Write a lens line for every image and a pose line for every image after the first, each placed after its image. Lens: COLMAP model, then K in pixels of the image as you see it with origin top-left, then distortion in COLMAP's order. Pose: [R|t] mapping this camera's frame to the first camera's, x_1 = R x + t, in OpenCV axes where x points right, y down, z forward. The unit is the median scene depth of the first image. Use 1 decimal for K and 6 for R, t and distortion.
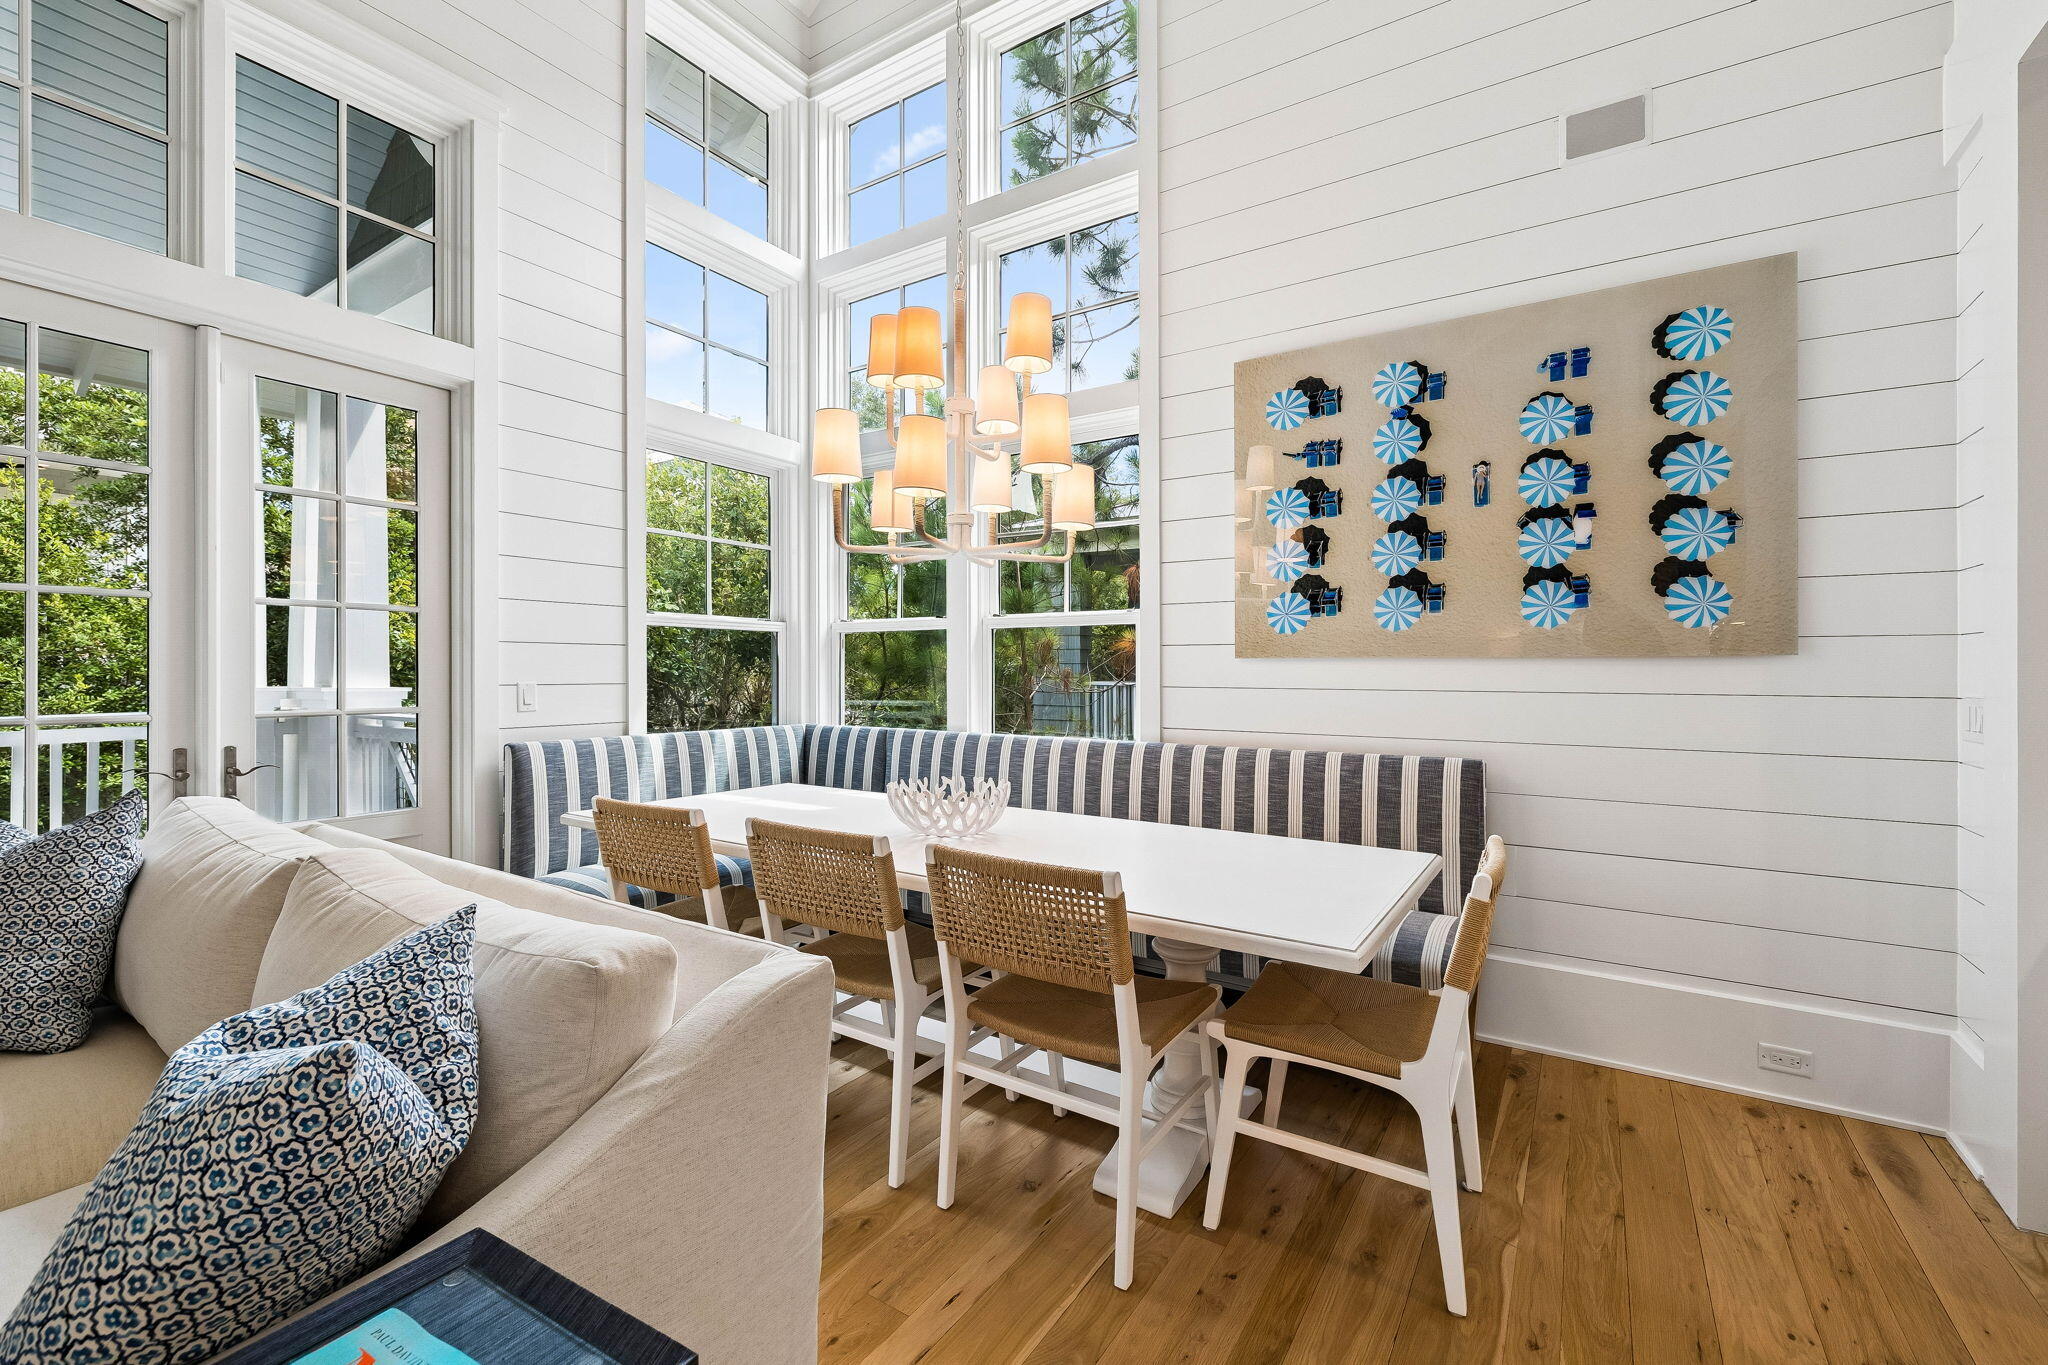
lens RADIAL K [[851.9, 0, 1036.4], [0, 851.9, 672.5], [0, 0, 1]] dist [-0.000708, 0.000326]
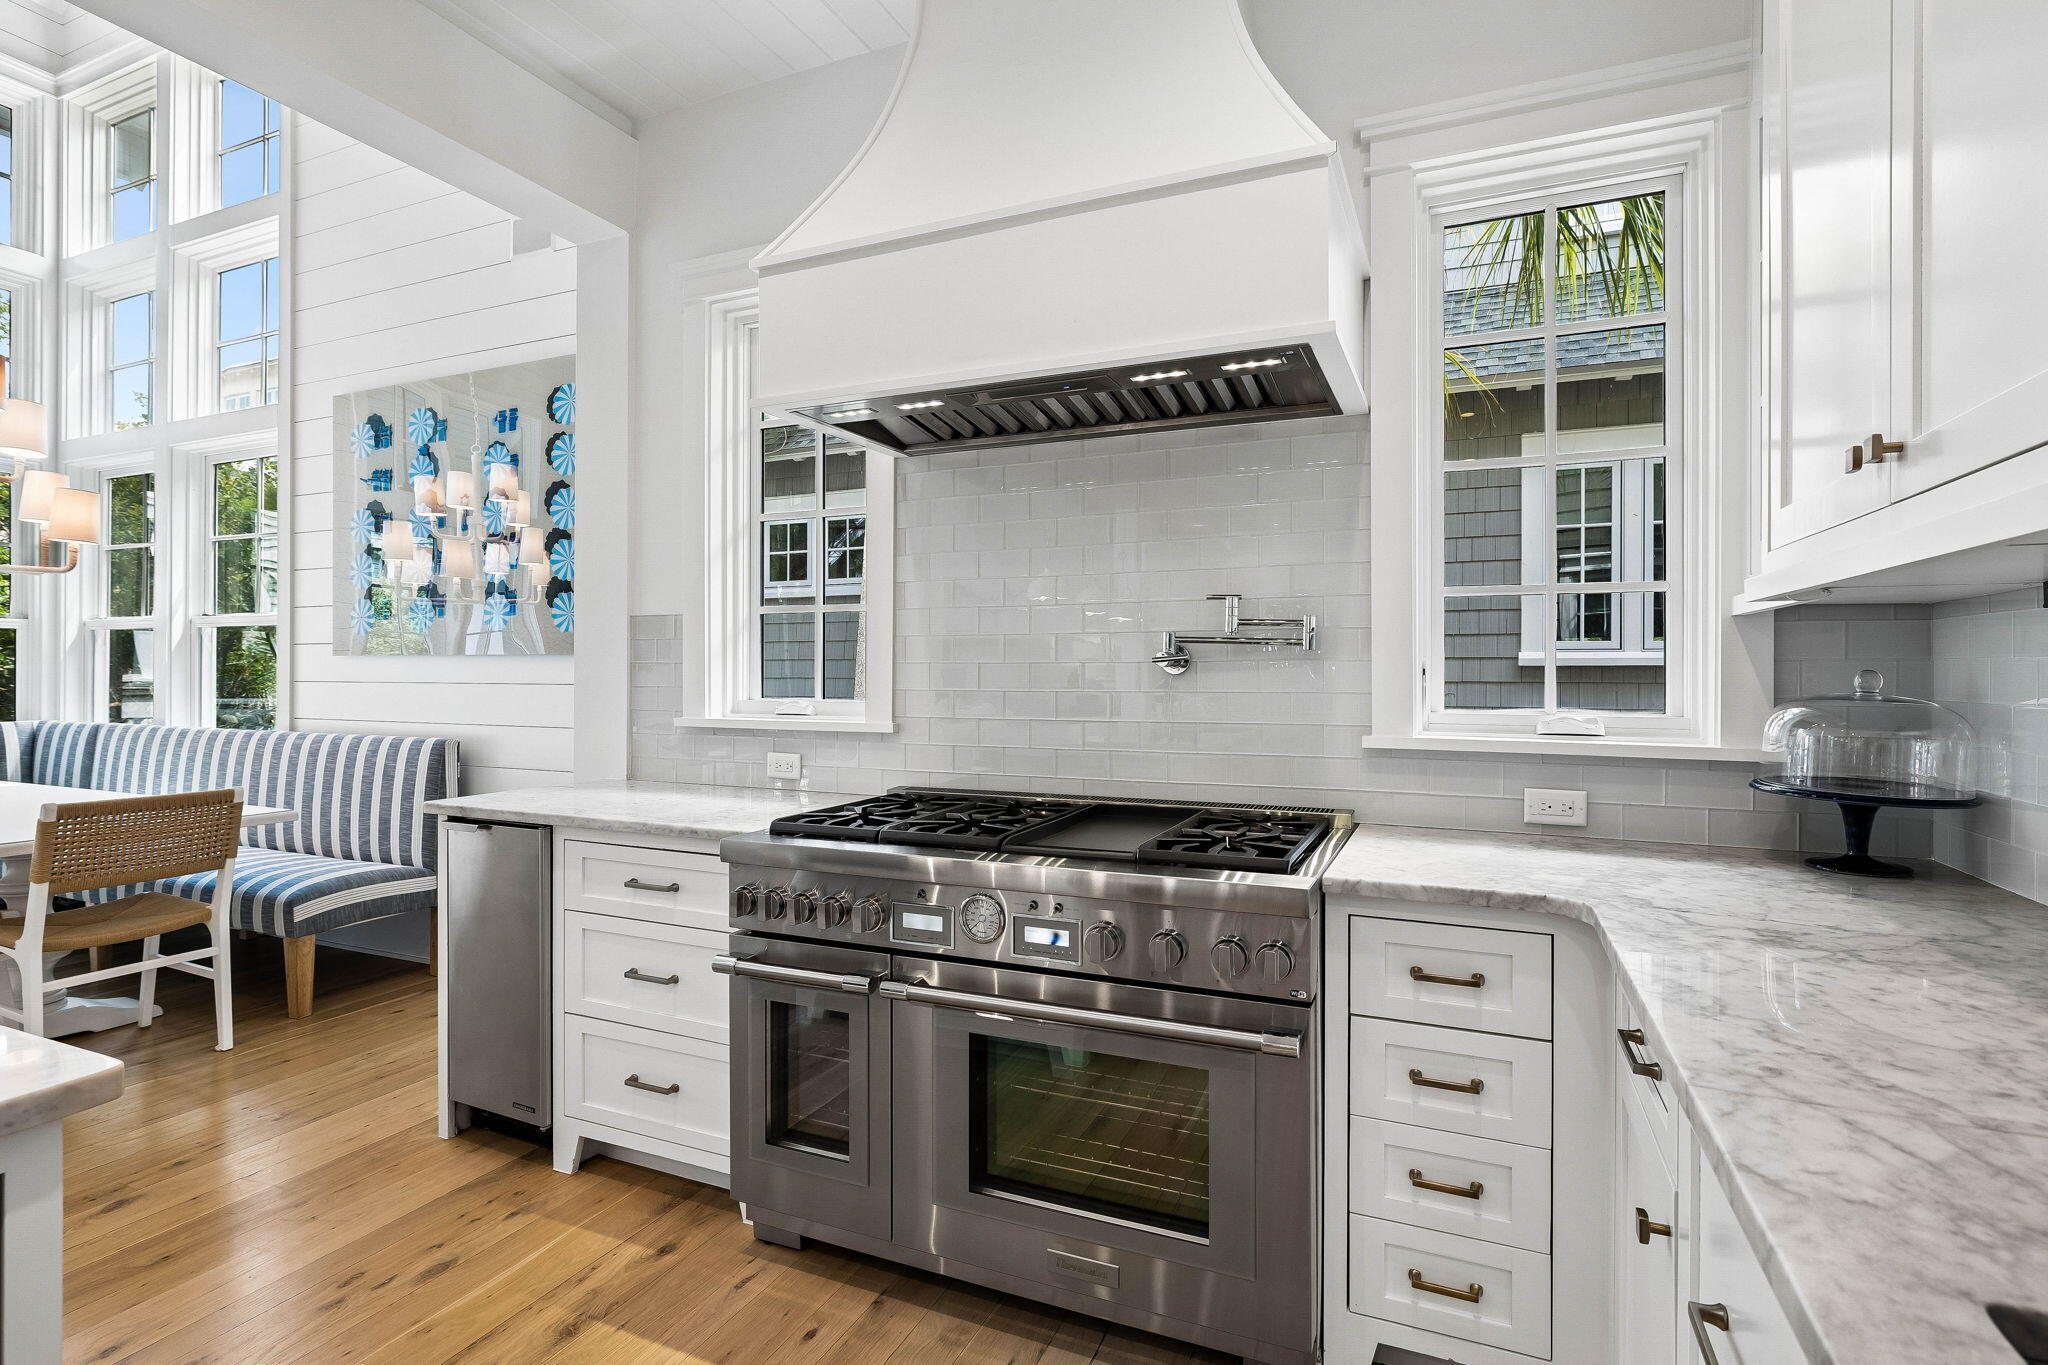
lens RADIAL K [[1025.3, 0, 1016.7], [0, 1025.3, 671.1], [0, 0, 1]] dist [-0.000535, 0.000499]
pose [[0.990151, 0.002284, 0.139982, 1.133876], [-0.001286, 0.999973, -0.007222, 0.015025], [-0.139995, 0.006971, 0.990128, -0.577274]]
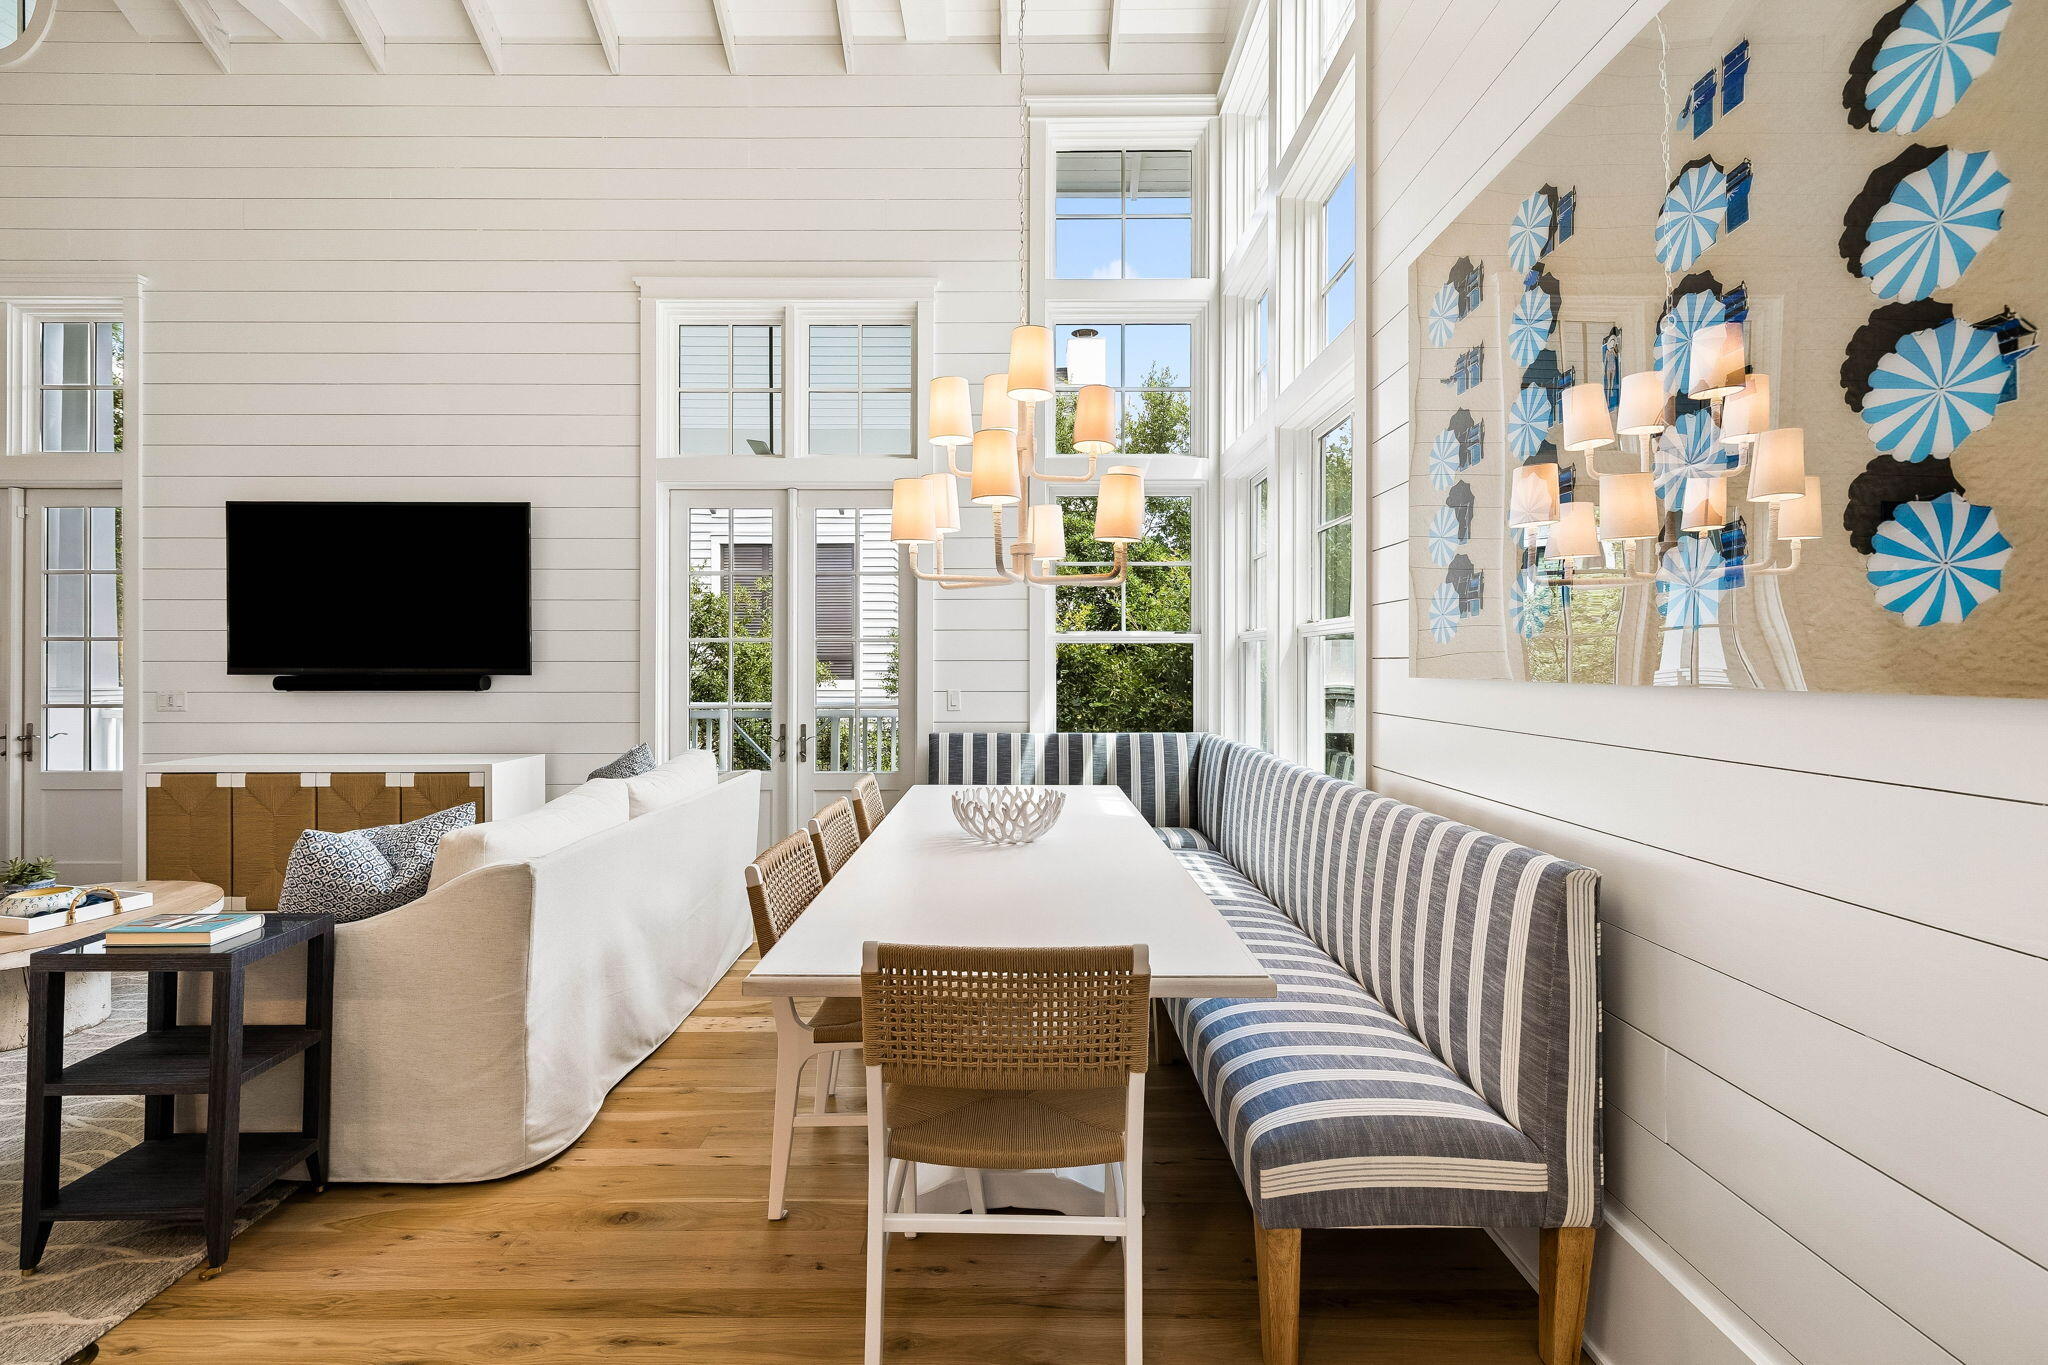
lens RADIAL K [[885.4, 0, 1030.3], [0, 885.4, 672.6], [0, 0, 1]] dist [0.001090, -0.000560]
pose [[0.549865, 0.004907, -0.835239, 0.819913], [0.001872, 0.999973, 0.007107, -0.031589], [0.835251, -0.005472, 0.549841, 0.381684]]
